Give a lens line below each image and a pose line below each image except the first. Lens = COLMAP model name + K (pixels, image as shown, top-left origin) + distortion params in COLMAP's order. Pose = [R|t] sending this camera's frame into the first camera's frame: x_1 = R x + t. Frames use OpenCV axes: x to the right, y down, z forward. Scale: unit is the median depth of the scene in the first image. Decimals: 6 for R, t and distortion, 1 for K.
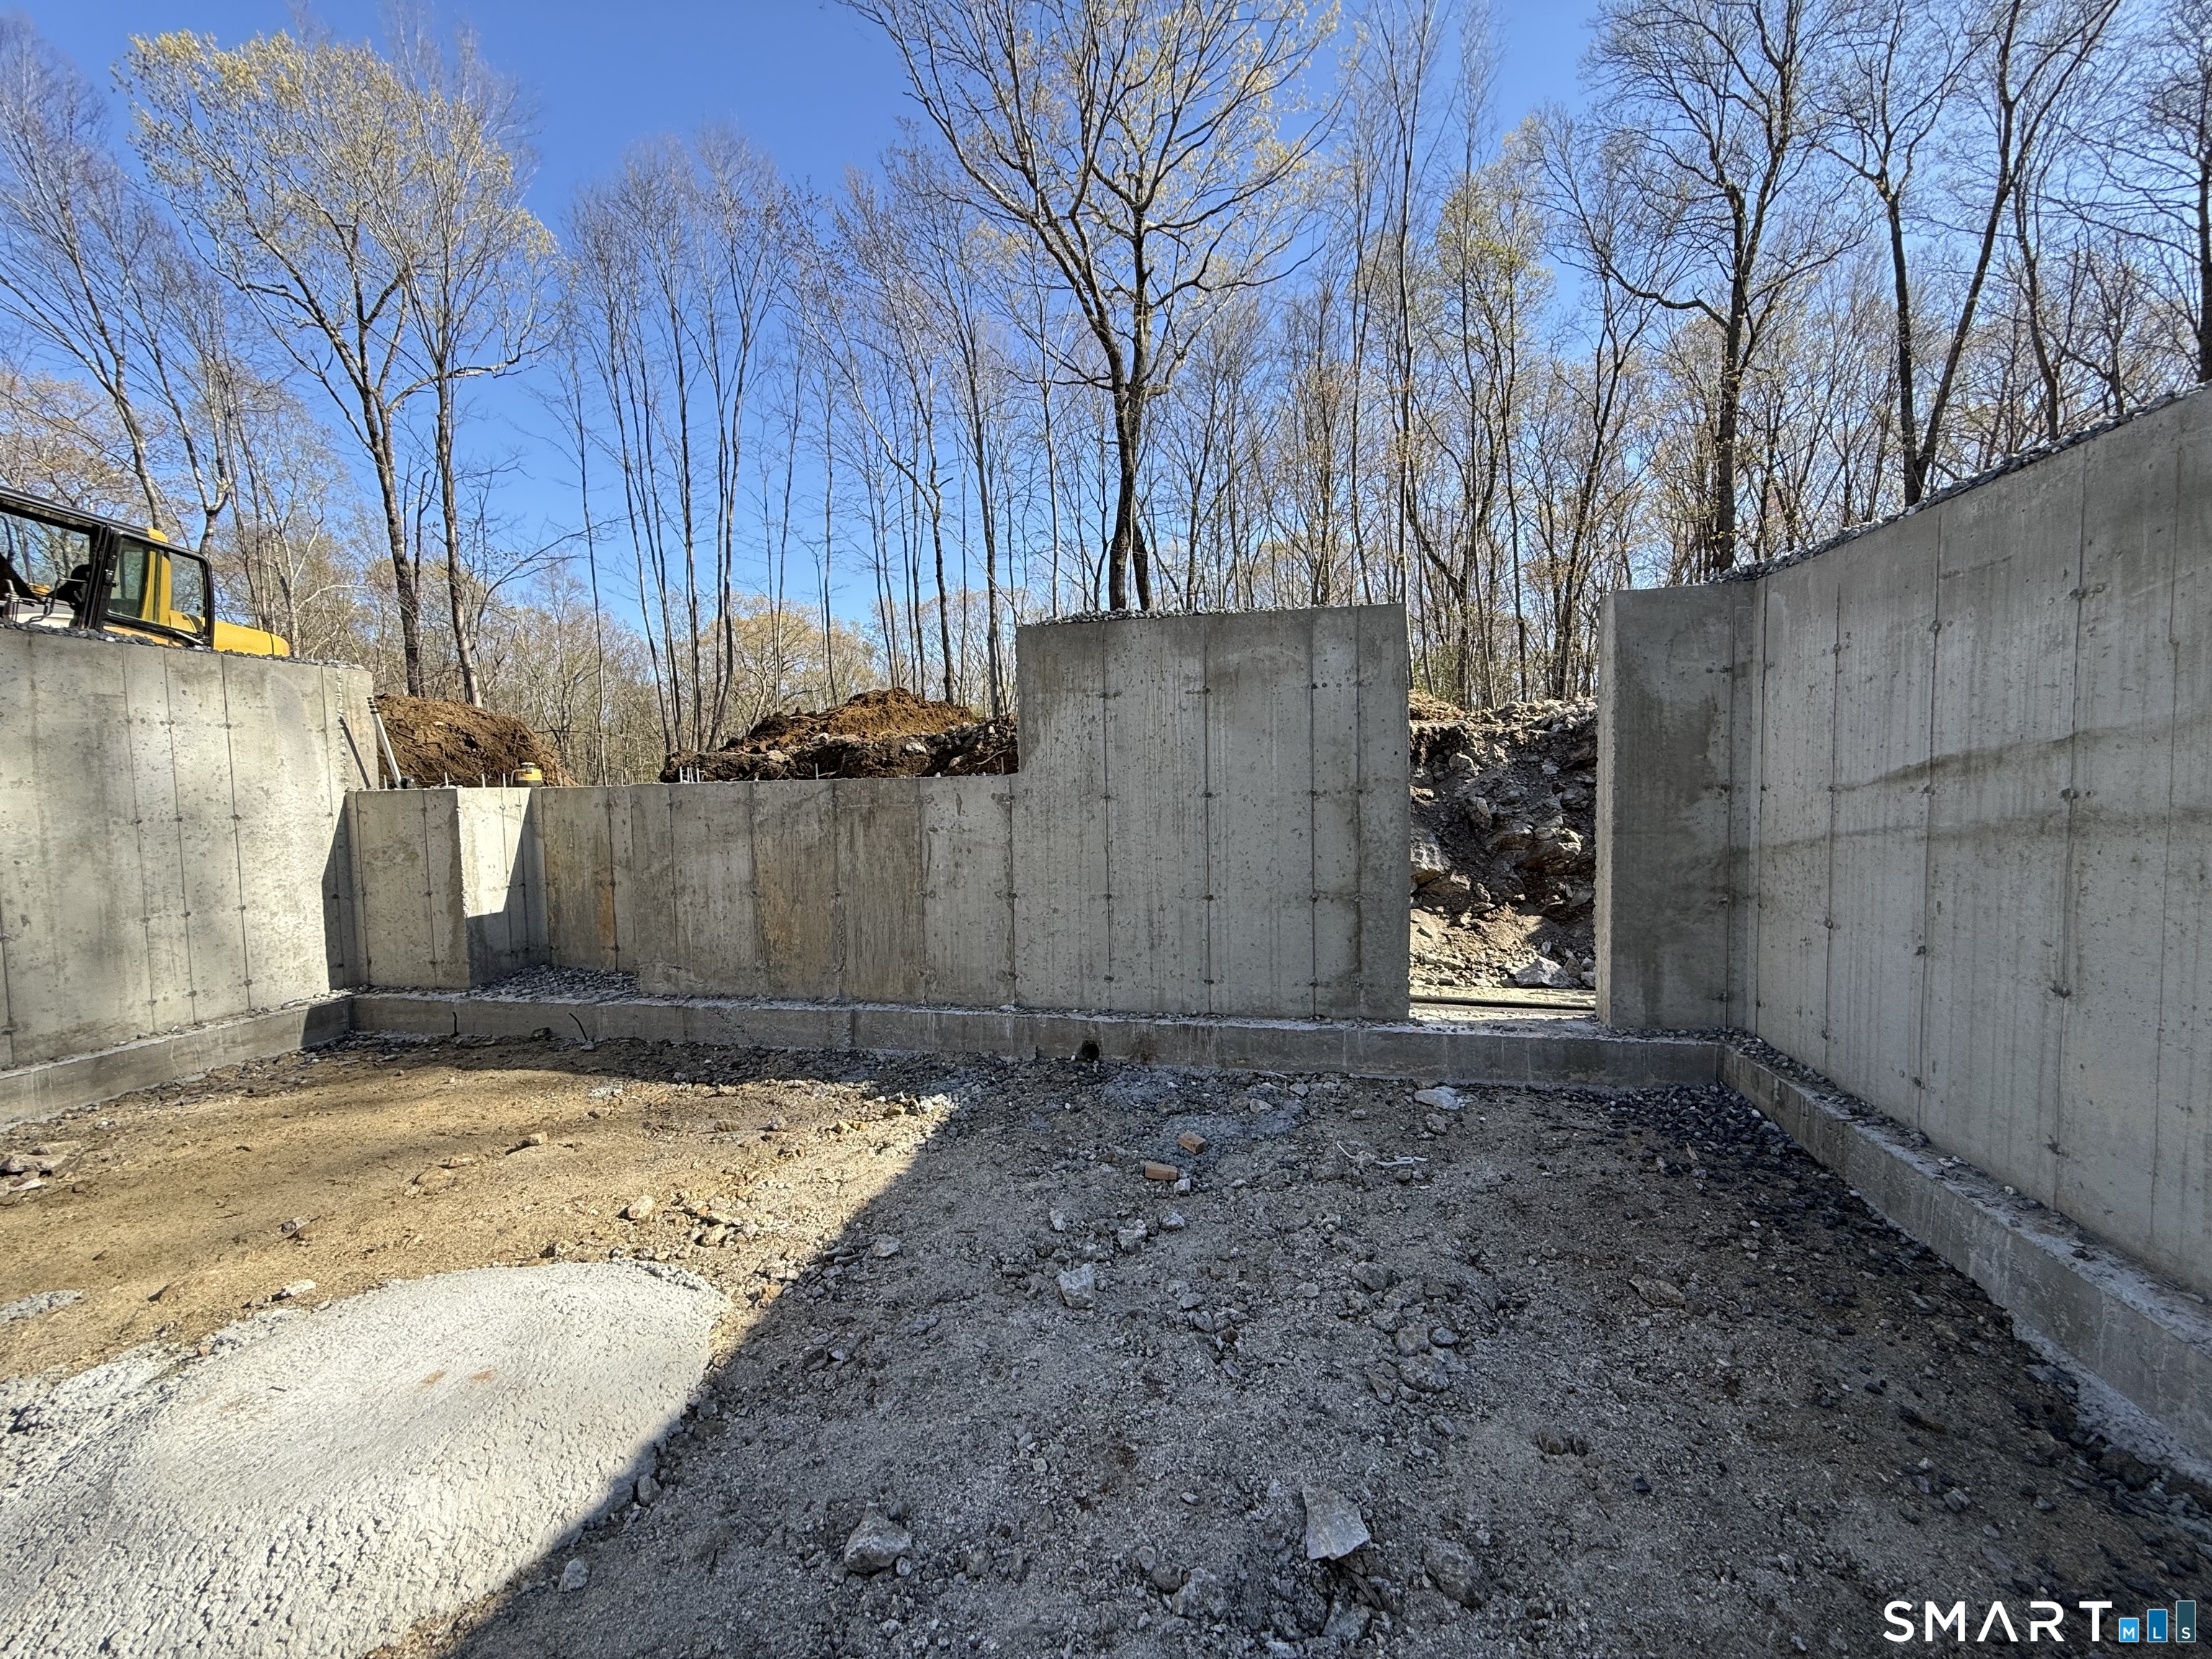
lens RADIAL K [[879.1, 0, 1106.9], [0, 879.1, 836.1], [0, 0, 1]] dist [-0.014785, 0.001830]
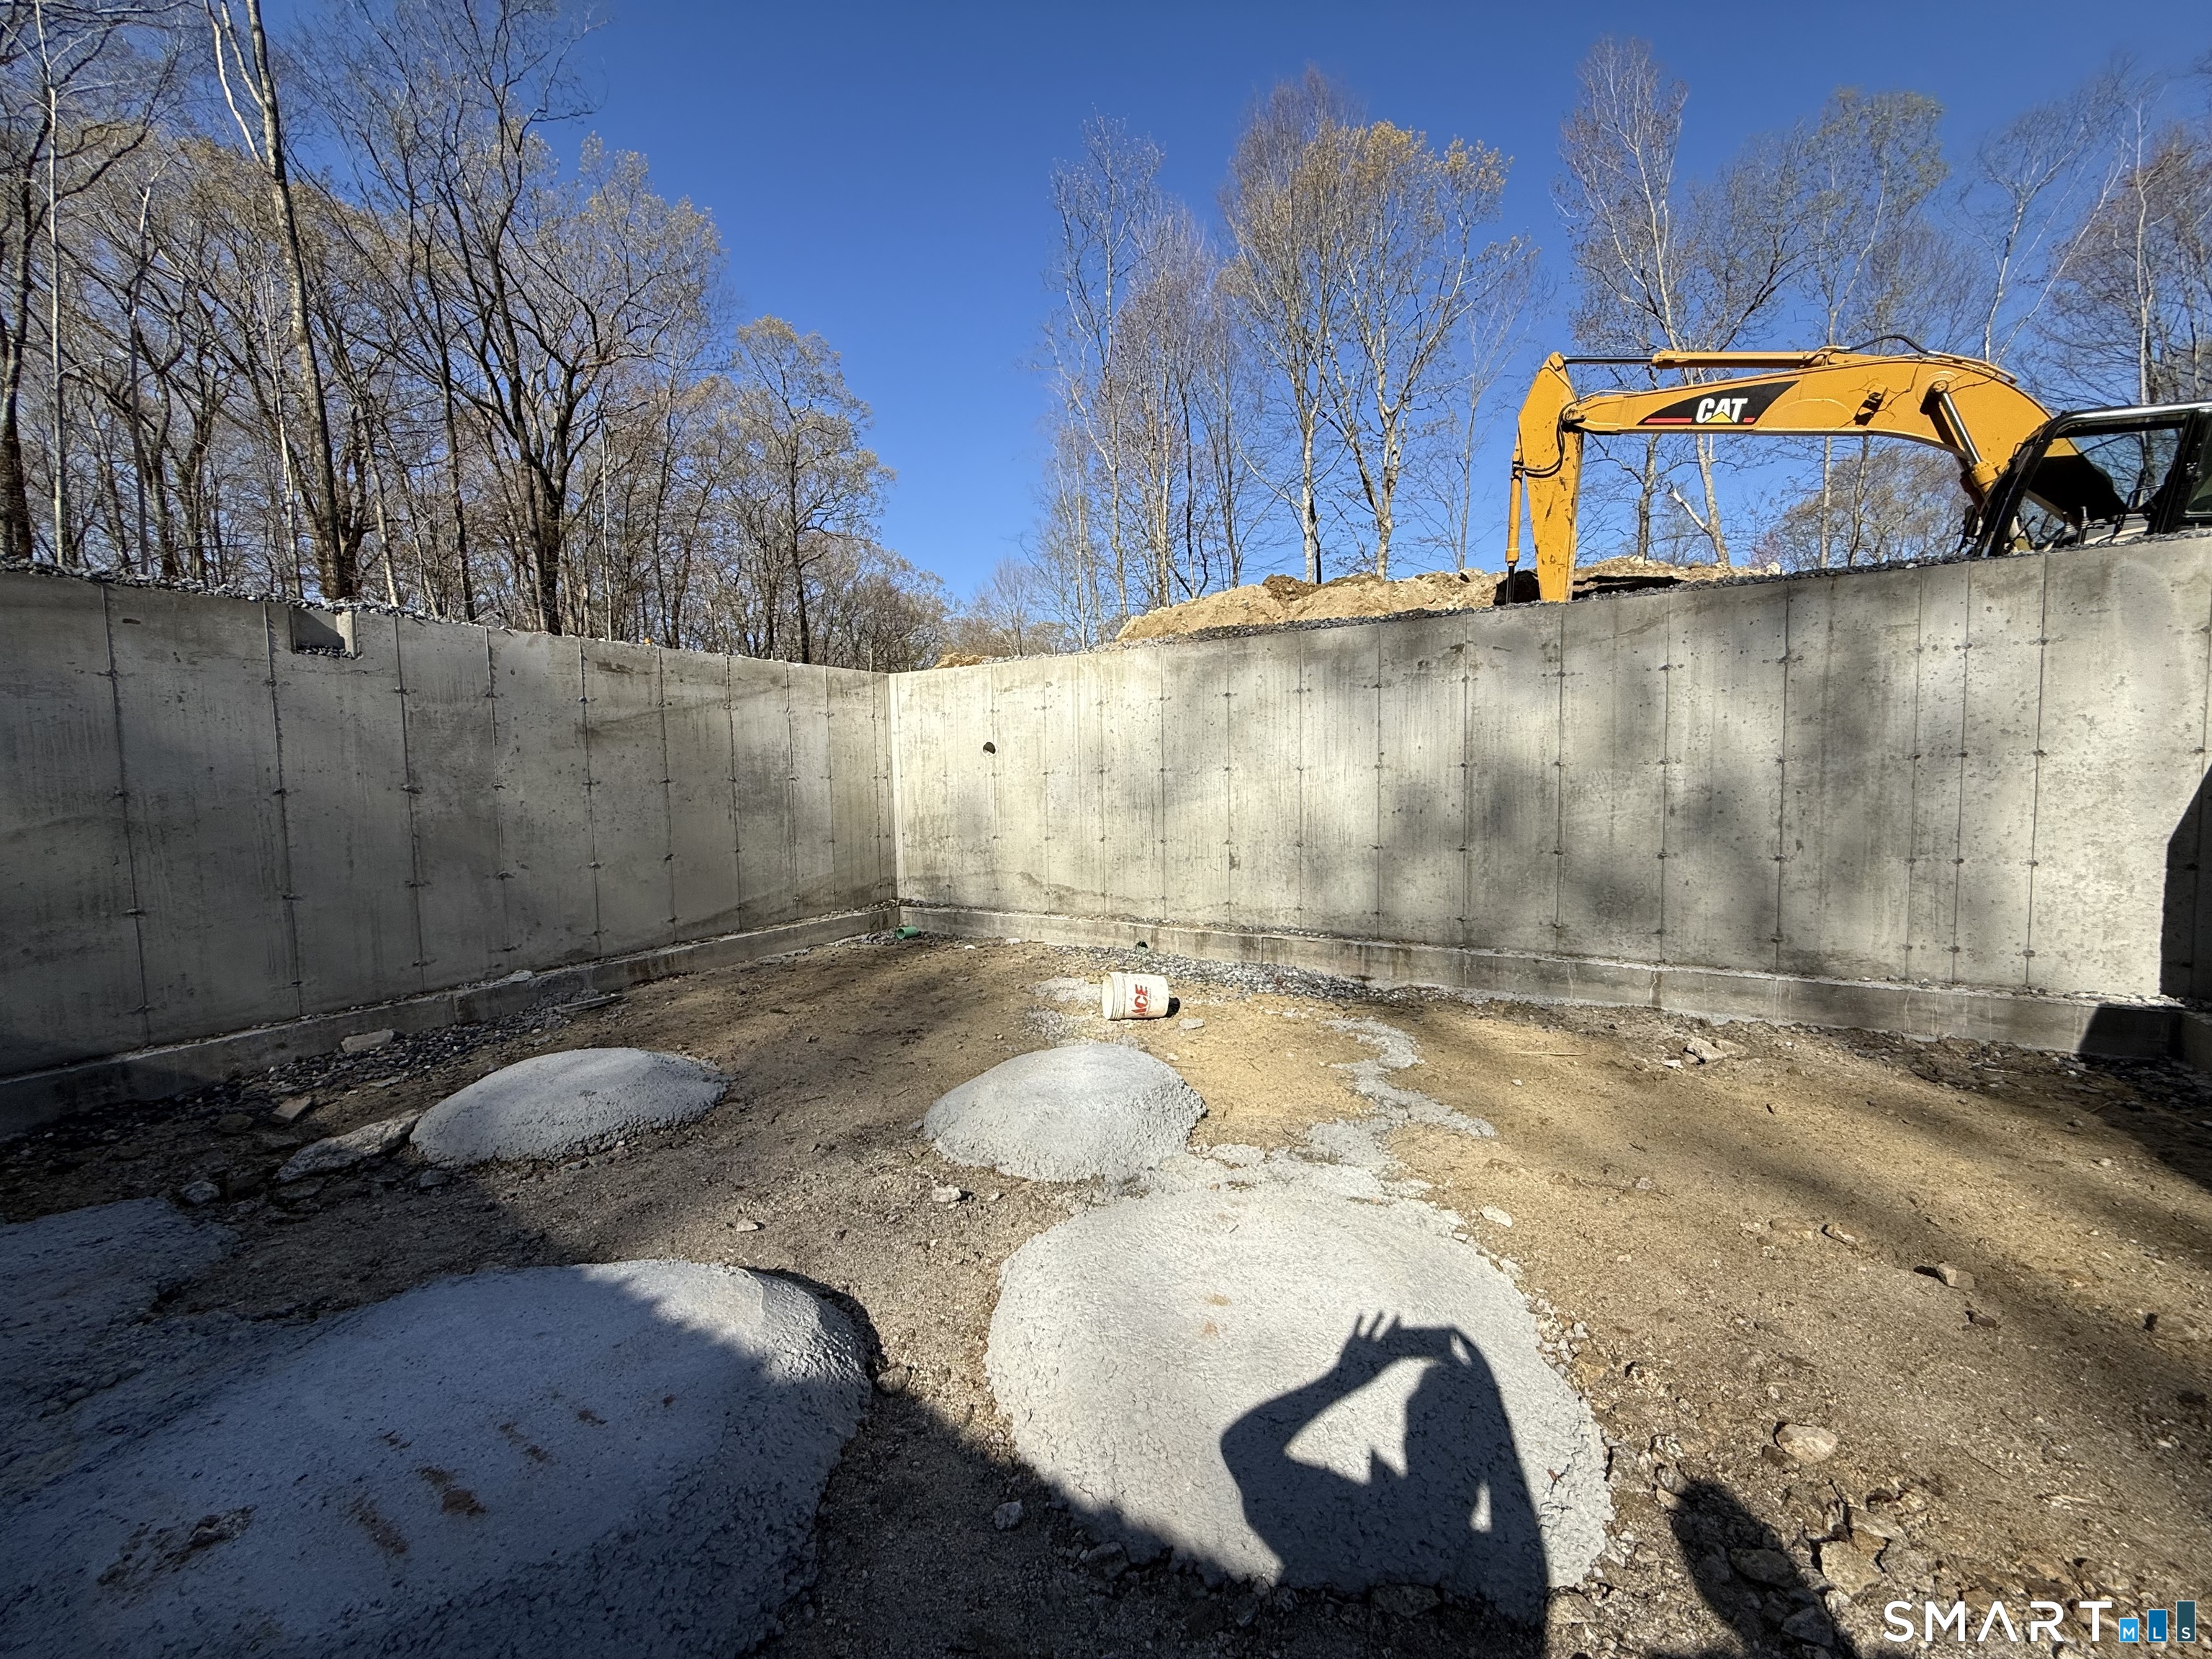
lens RADIAL K [[879.1, 0, 1099.0], [0, 879.1, 829.2], [0, 0, 1]] dist [-0.014785, 0.001830]
pose [[-0.334401, 0.091181, -0.938010, 0.077126], [-0.025757, 0.994053, 0.105811, -0.014665], [0.942079, 0.059544, -0.330064, 0.470103]]
